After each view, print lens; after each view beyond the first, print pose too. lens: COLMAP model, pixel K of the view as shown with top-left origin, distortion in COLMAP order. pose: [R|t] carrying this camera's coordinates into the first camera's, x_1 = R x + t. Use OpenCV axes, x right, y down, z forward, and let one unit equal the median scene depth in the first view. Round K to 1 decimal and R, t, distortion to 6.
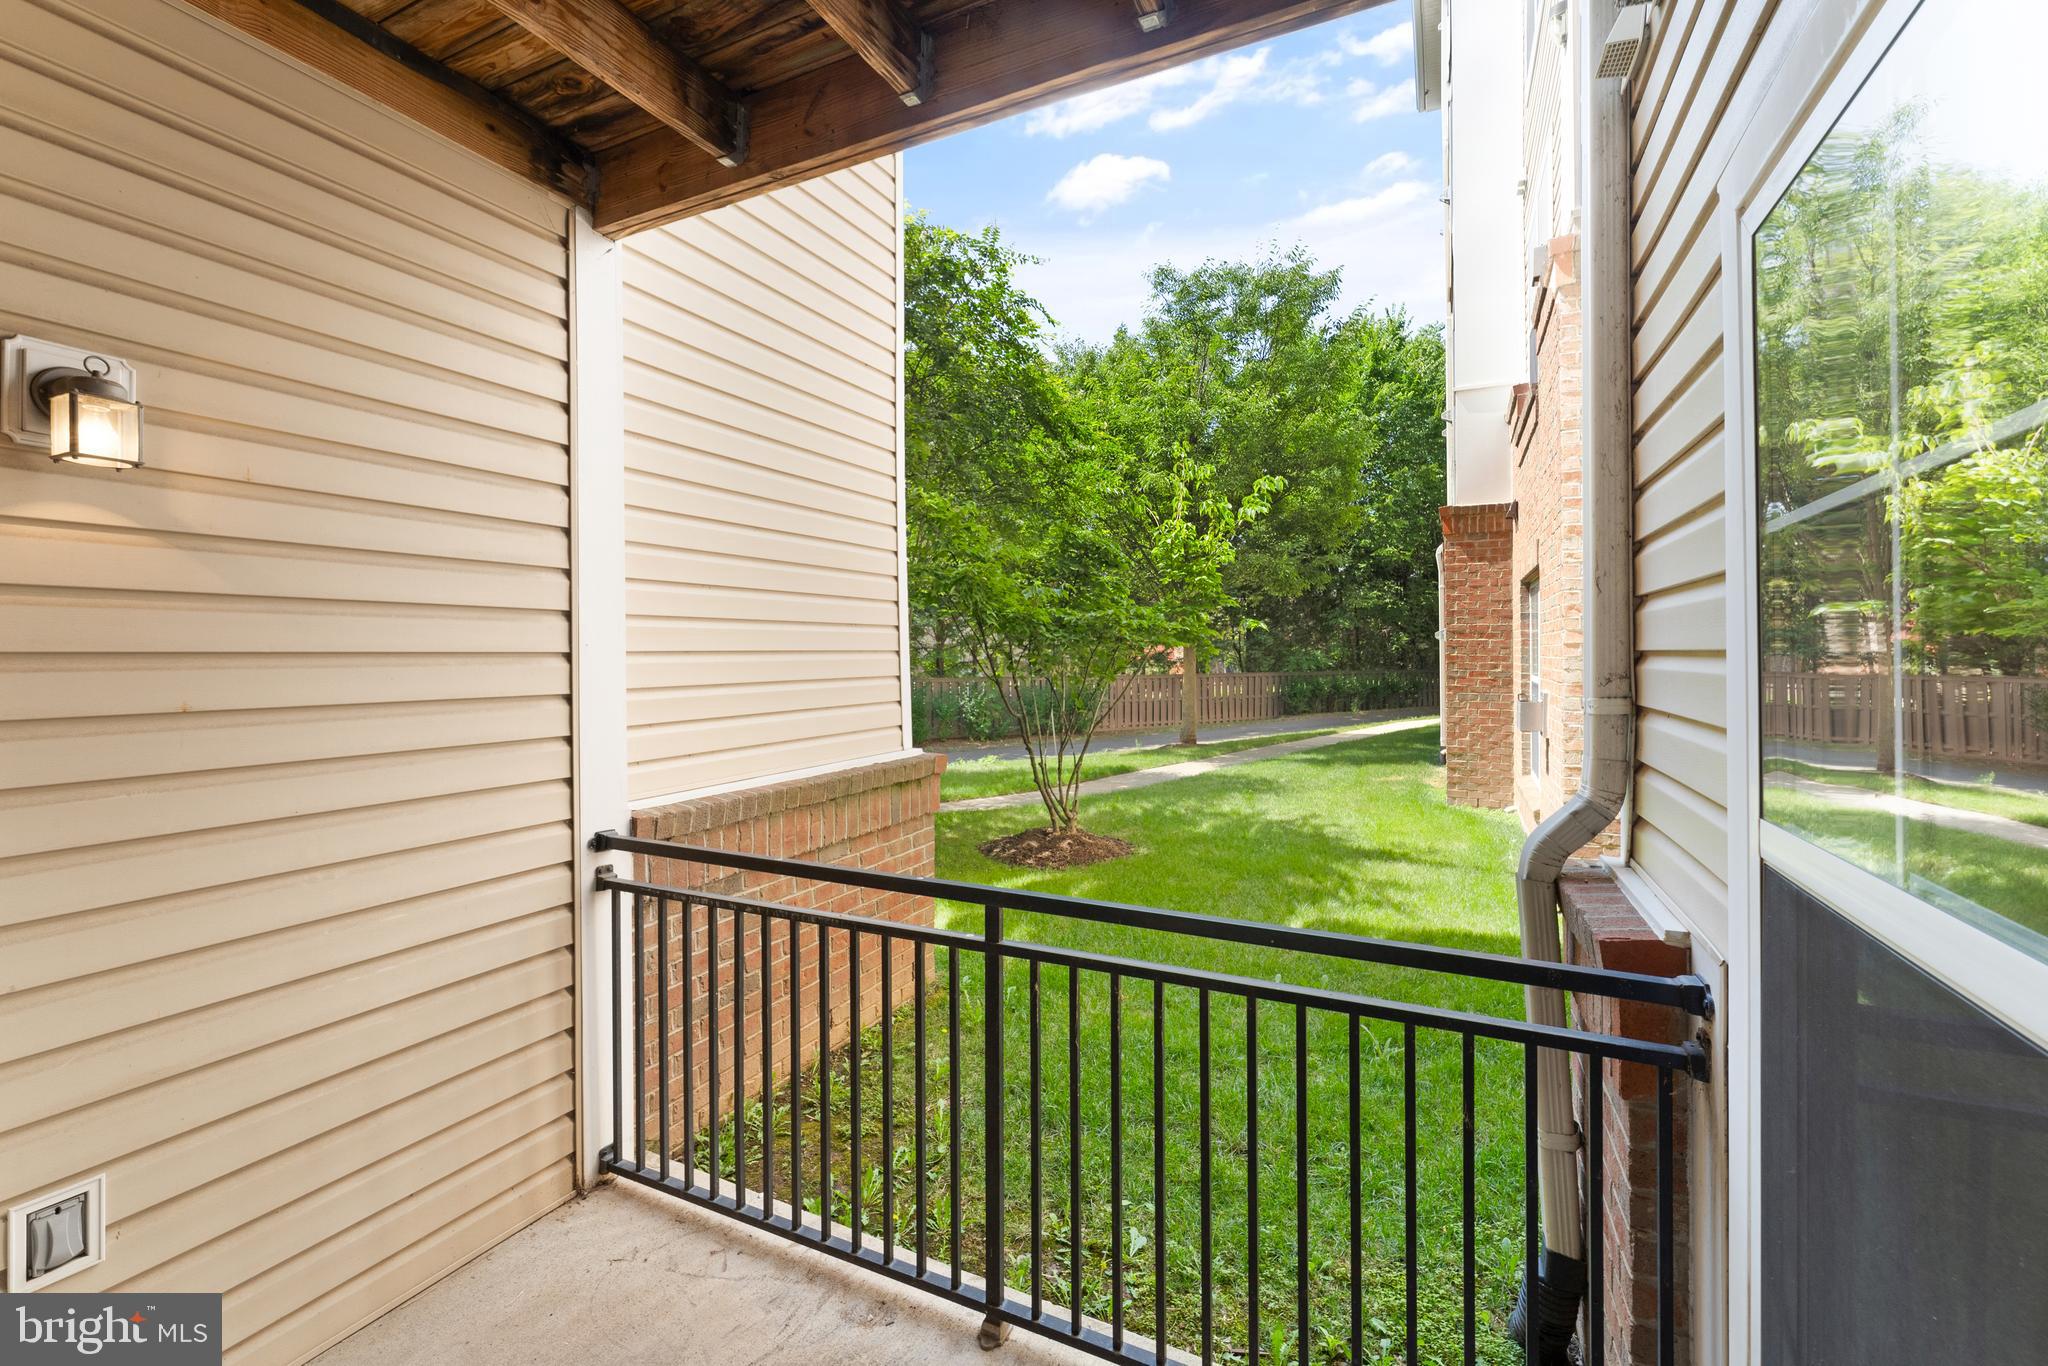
lens RADIAL K [[850.5, 0, 1039.9], [0, 850.5, 661.8], [0, 0, 1]] dist [-0.001439, -0.000253]
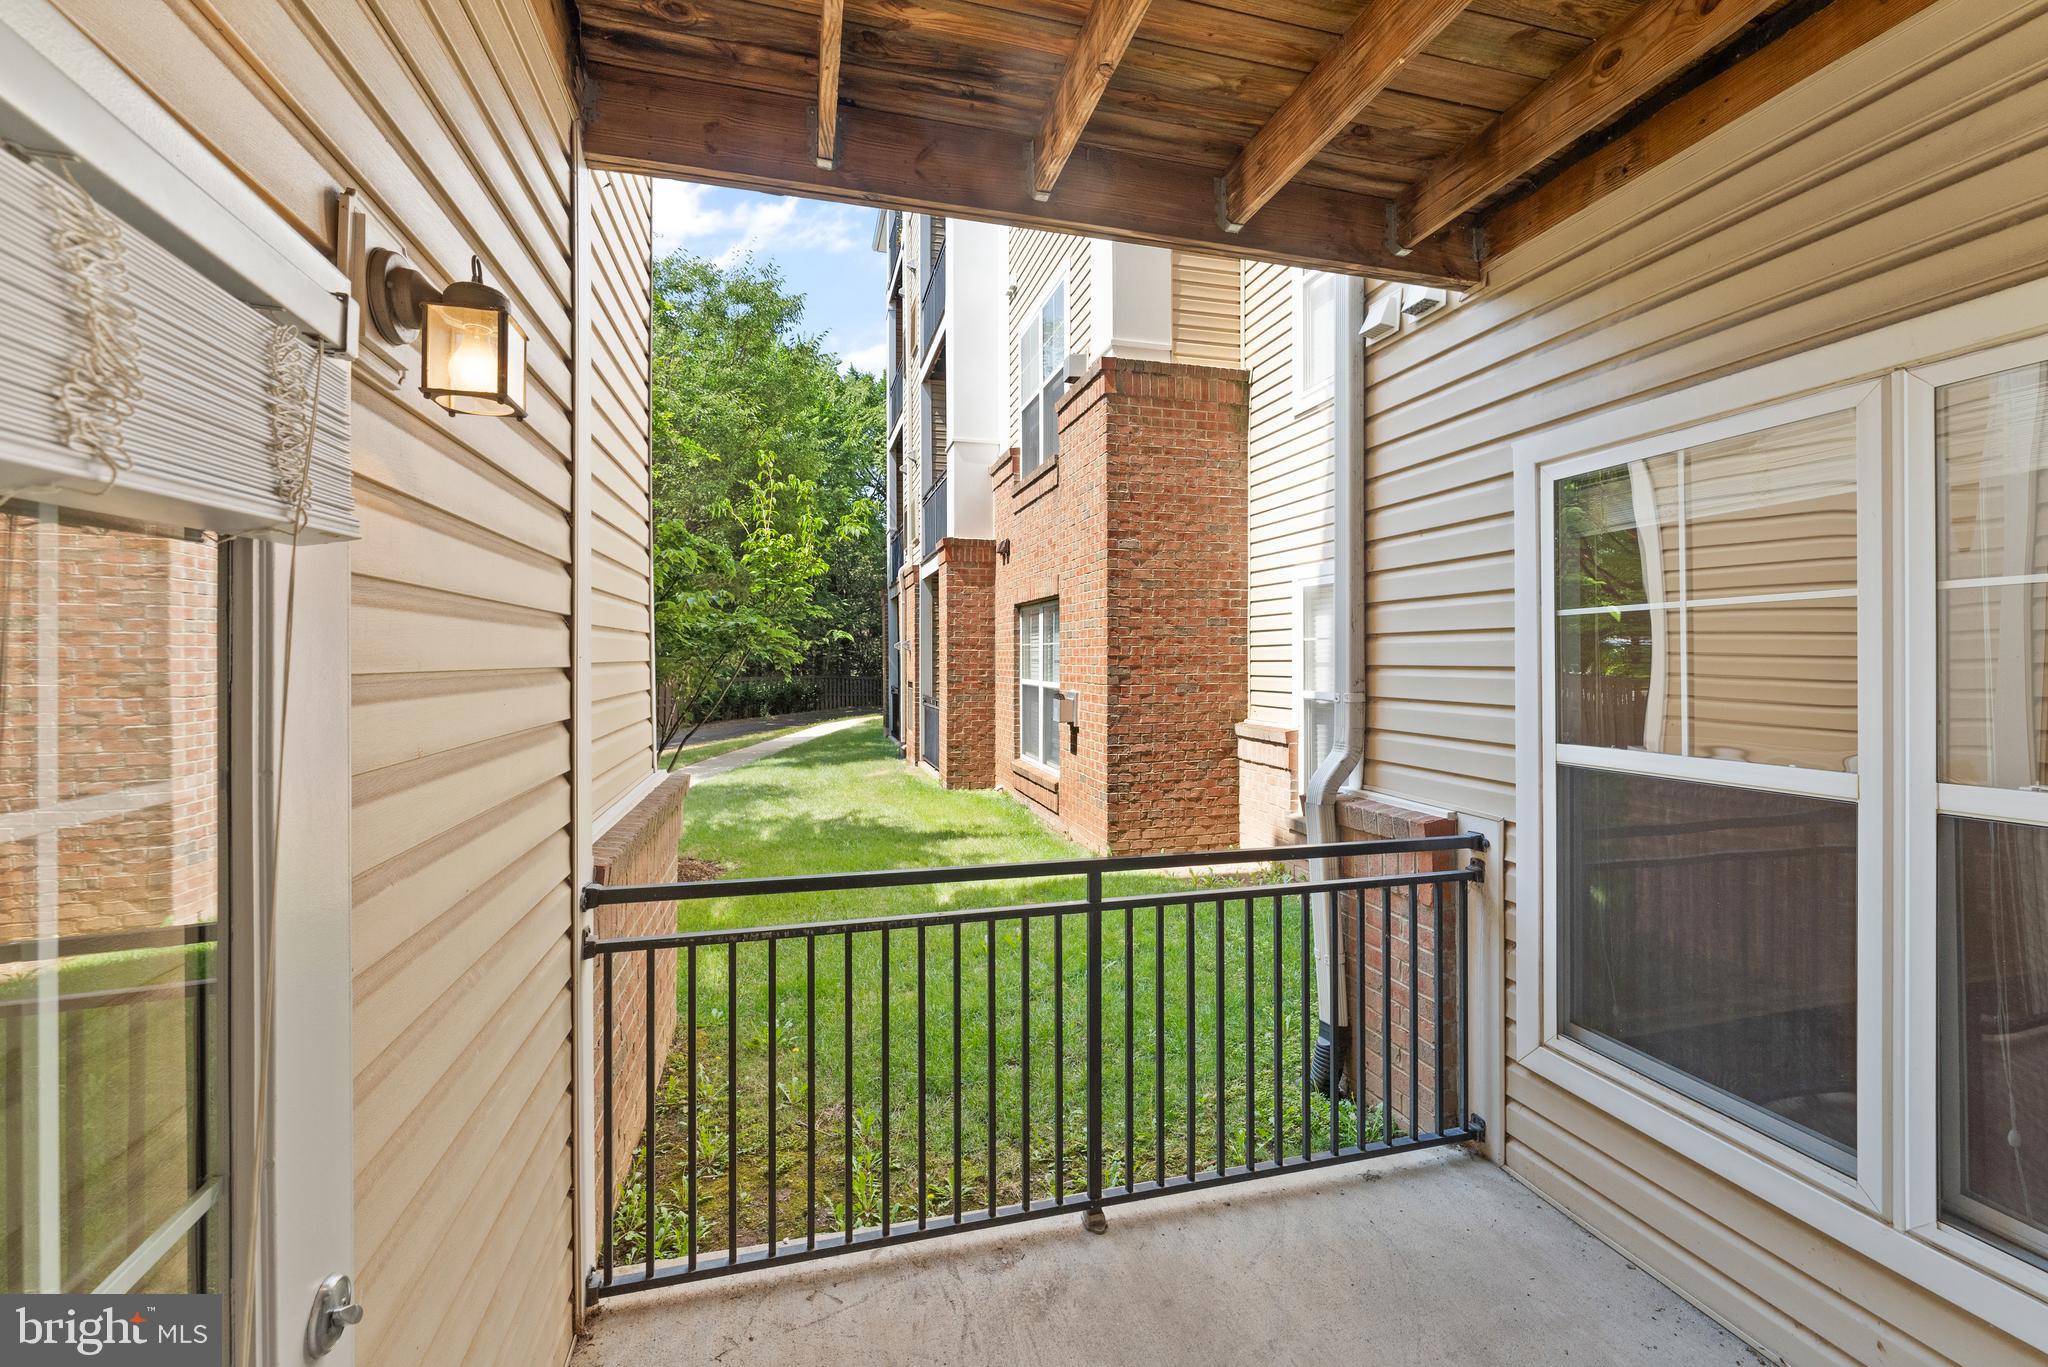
lens RADIAL K [[850.5, 0, 1039.9], [0, 850.5, 662.3], [0, 0, 1]] dist [-0.001439, -0.000253]
pose [[0.751576, -0.000079, 0.659647, -0.209316], [0.004260, 0.999980, -0.004734, -0.002955], [-0.659633, 0.006368, 0.751561, 0.028078]]
